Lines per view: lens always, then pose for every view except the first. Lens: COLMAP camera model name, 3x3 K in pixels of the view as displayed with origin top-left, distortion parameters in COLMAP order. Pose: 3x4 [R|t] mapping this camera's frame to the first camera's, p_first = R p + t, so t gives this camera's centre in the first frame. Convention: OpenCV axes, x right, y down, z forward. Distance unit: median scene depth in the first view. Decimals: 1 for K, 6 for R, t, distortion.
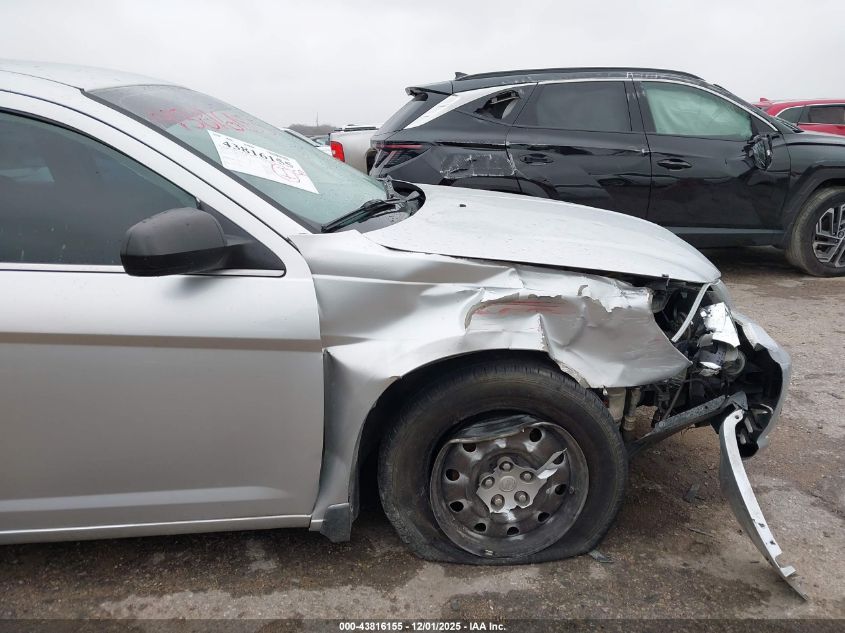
lens RADIAL K [[684.9, 0, 405.2], [0, 684.9, 325.0], [0, 0, 1]] dist [0.110421, -0.226577]
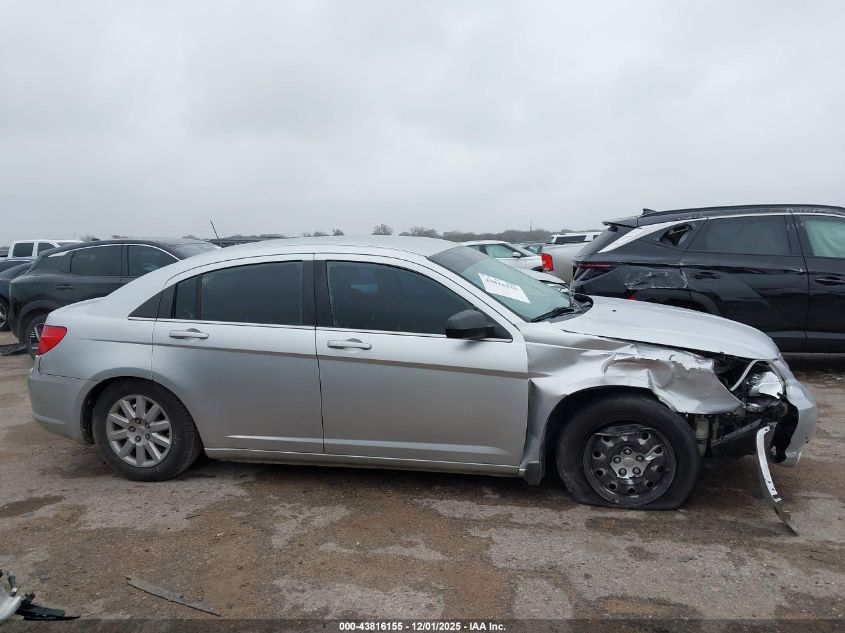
lens RADIAL K [[684.9, 0, 405.2], [0, 684.9, 325.0], [0, 0, 1]] dist [0.110421, -0.226577]
pose [[0.955003, 0.031673, -0.294901, 0.113793], [-0.073544, 0.988518, -0.131996, 0.157280], [0.287334, 0.147745, 0.946367, -0.956879]]
